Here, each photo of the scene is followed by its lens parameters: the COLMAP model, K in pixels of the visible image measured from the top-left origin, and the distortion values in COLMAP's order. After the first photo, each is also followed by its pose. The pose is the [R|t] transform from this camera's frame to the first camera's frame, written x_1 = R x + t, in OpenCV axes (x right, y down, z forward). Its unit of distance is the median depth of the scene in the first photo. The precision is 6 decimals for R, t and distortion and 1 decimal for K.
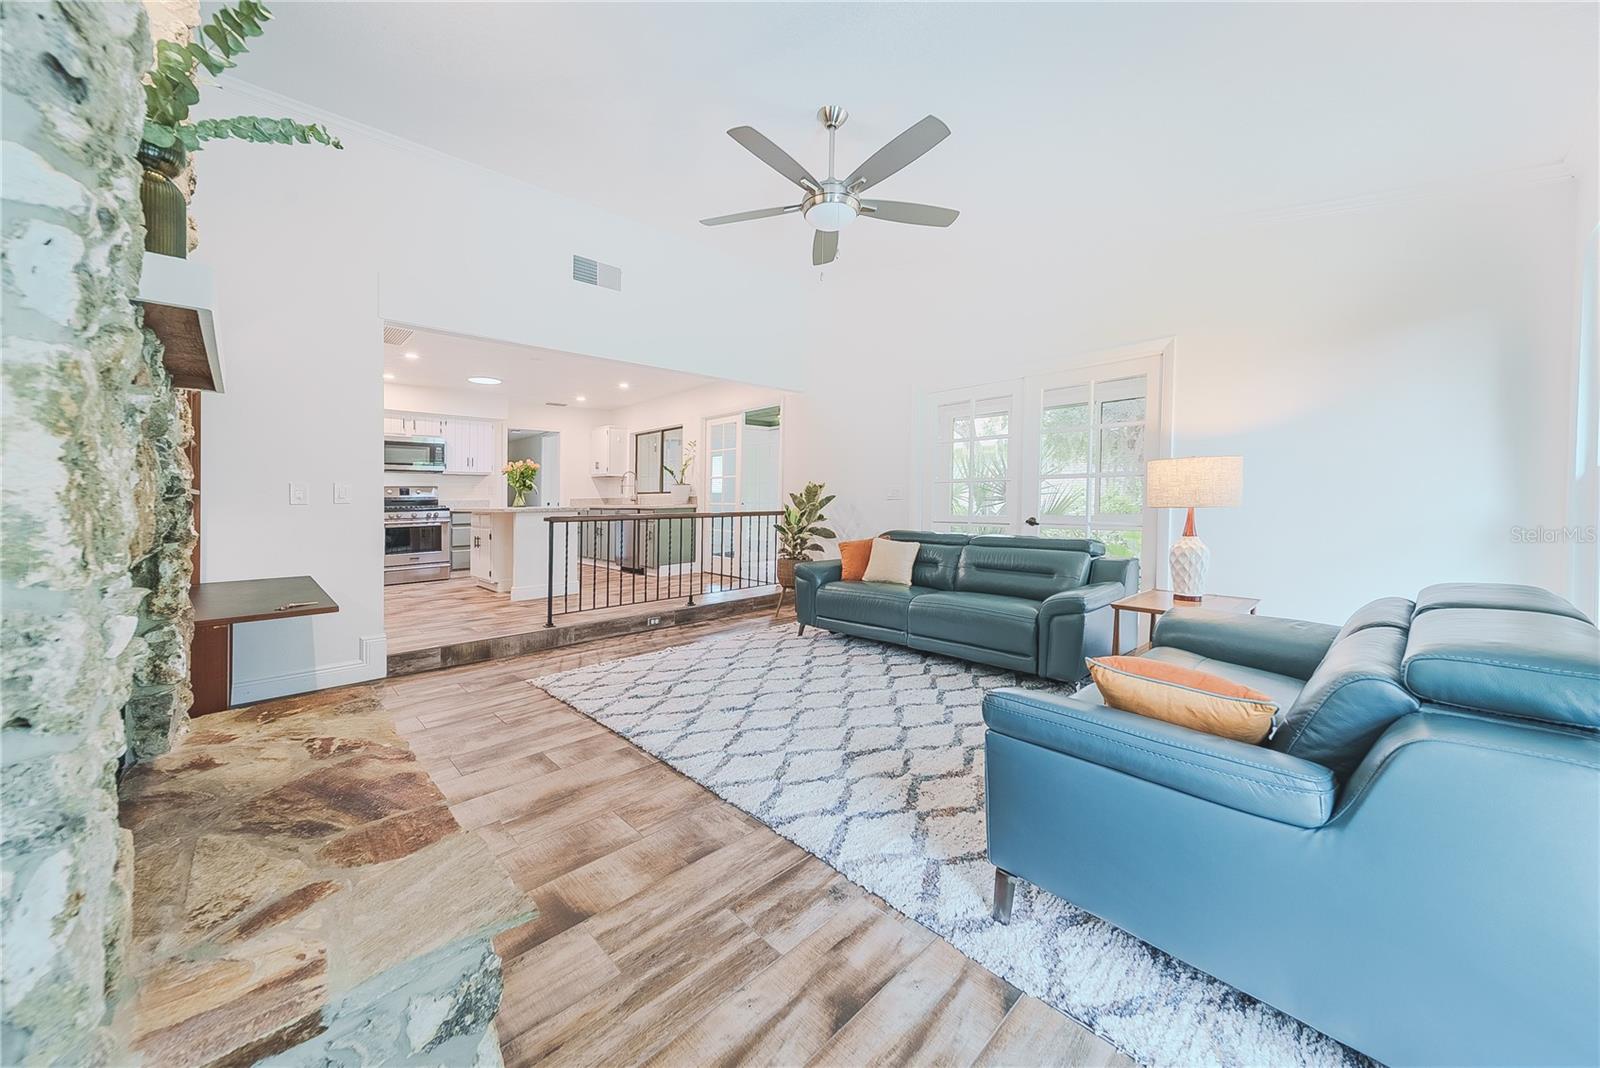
lens RADIAL K [[577.3, 0, 802.6], [0, 577.3, 497.4], [0, 0, 1]] dist [0.000297, 0.000033]
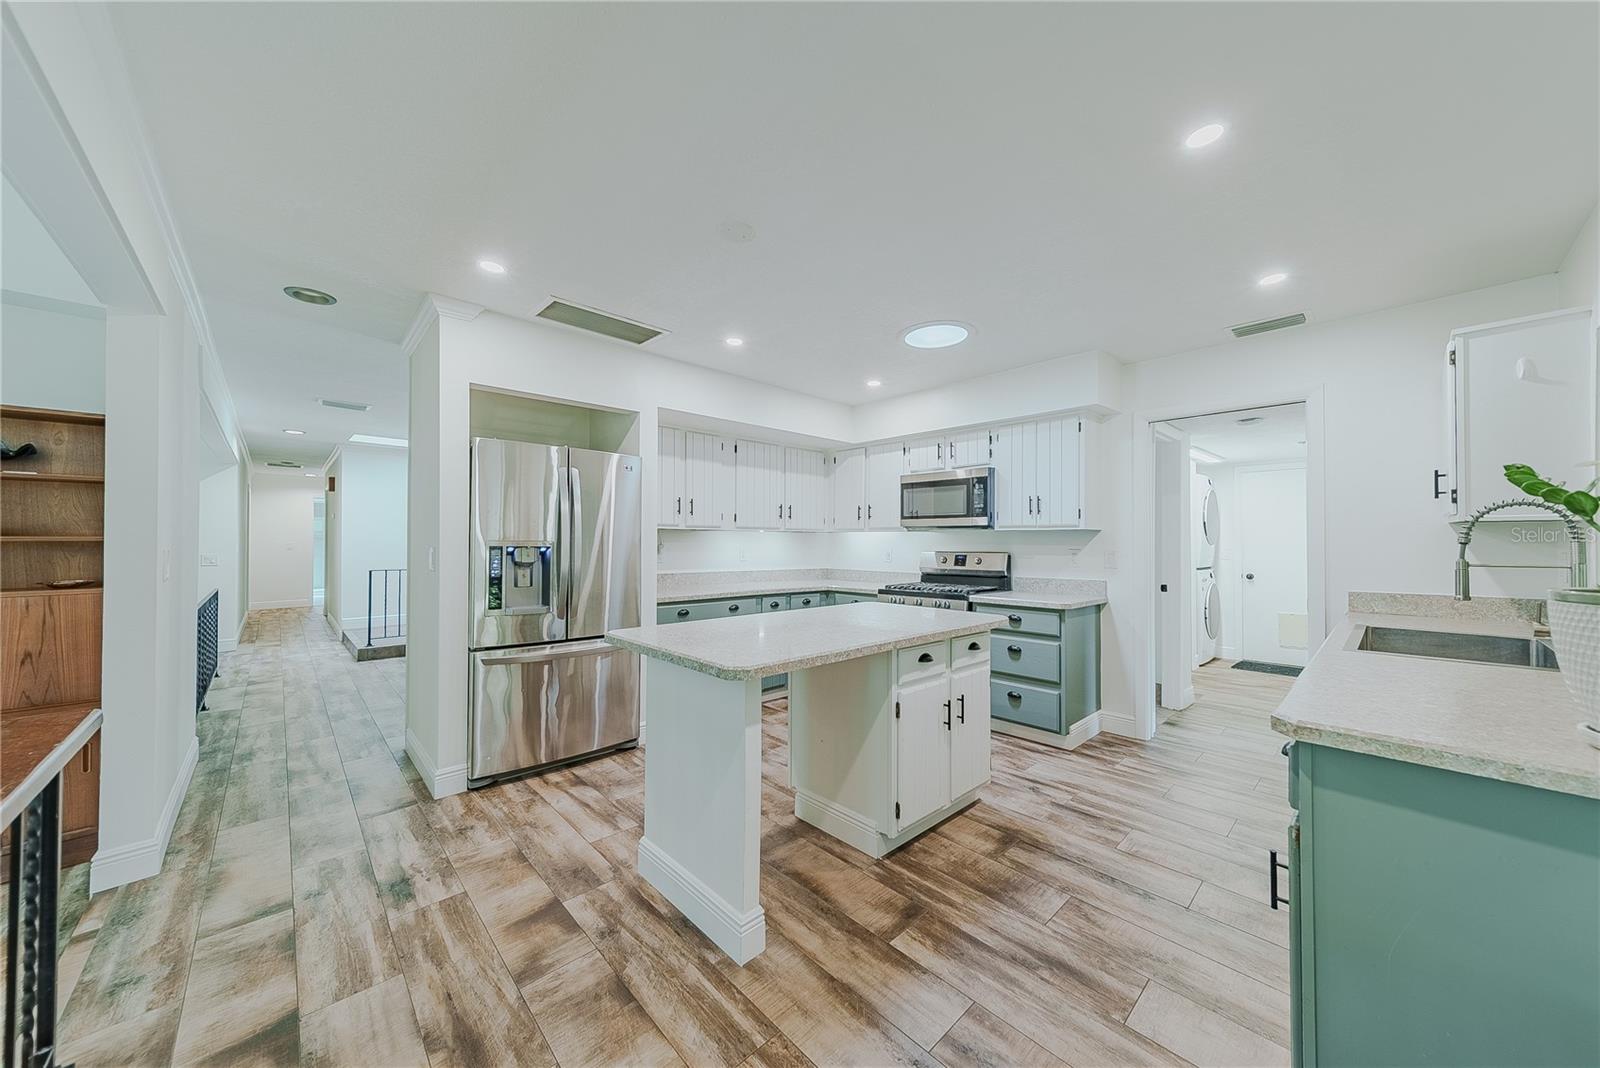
lens RADIAL K [[561.6, 0, 799.0], [0, 561.6, 529.6], [0, 0, 1]] dist [0.002241, 0.000189]
pose [[-0.012994, -0.007373, -0.999888, -0.103411], [0.003051, 0.999968, -0.007413, -0.048399], [0.999911, -0.003147, -0.012971, 1.032030]]
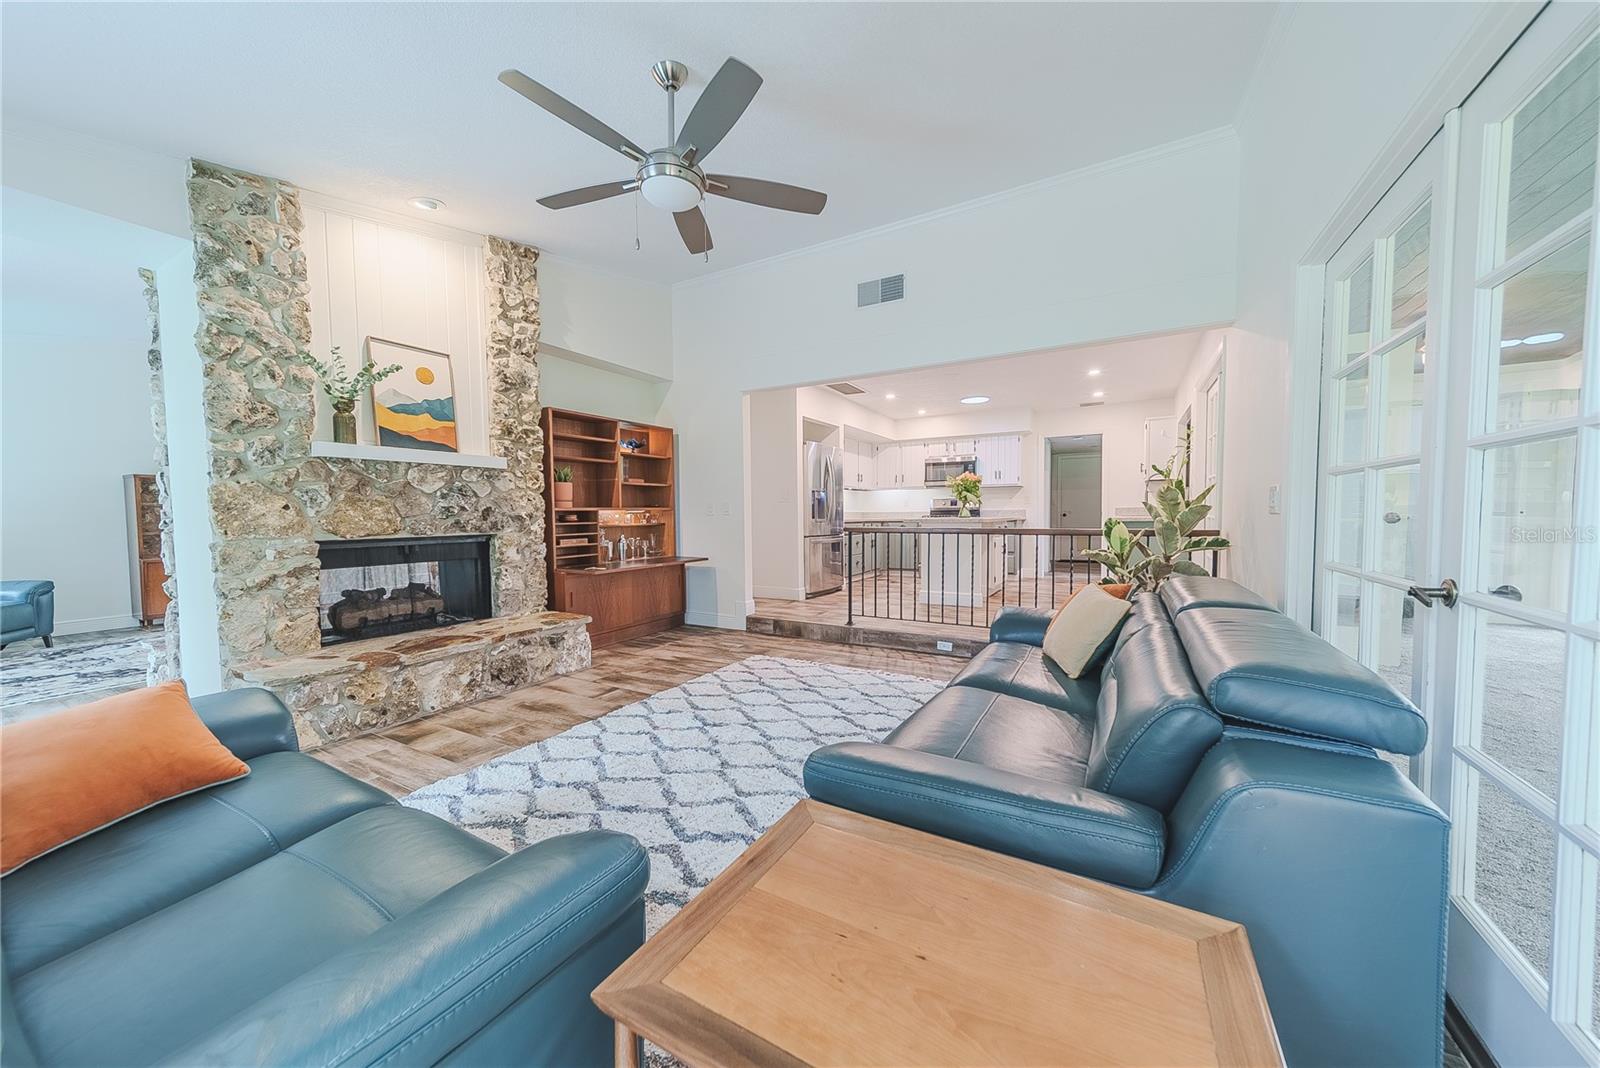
lens RADIAL K [[561.6, 0, 799.0], [0, 561.6, 529.6], [0, 0, 1]] dist [0.002241, 0.000189]
pose [[0.280962, 0.035551, -0.959060, 0.434702], [0.009278, 0.999166, 0.039755, -0.005777], [0.959674, -0.020068, 0.280397, 0.441920]]
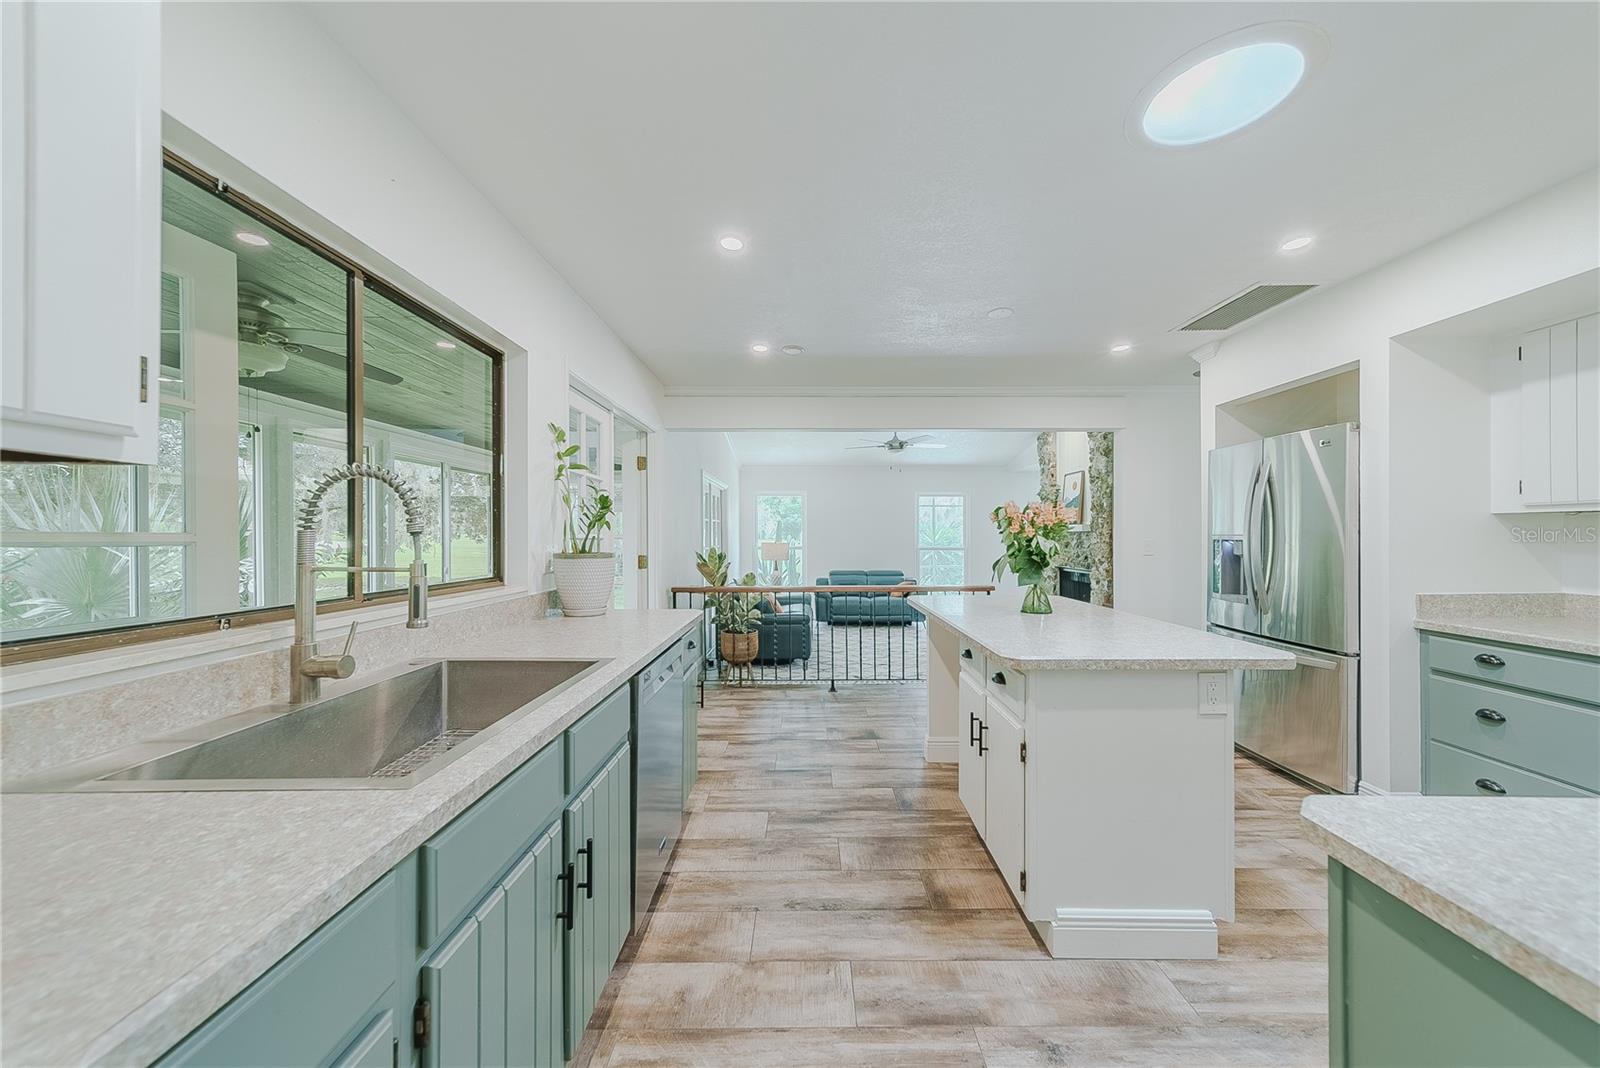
lens RADIAL K [[561.6, 0, 799.0], [0, 561.6, 529.6], [0, 0, 1]] dist [0.002241, 0.000189]
pose [[-0.708974, 0.016853, 0.705033, -0.678431], [0.003372, 0.999784, -0.020507, -0.038378], [-0.705227, -0.012162, -0.708878, 1.462624]]
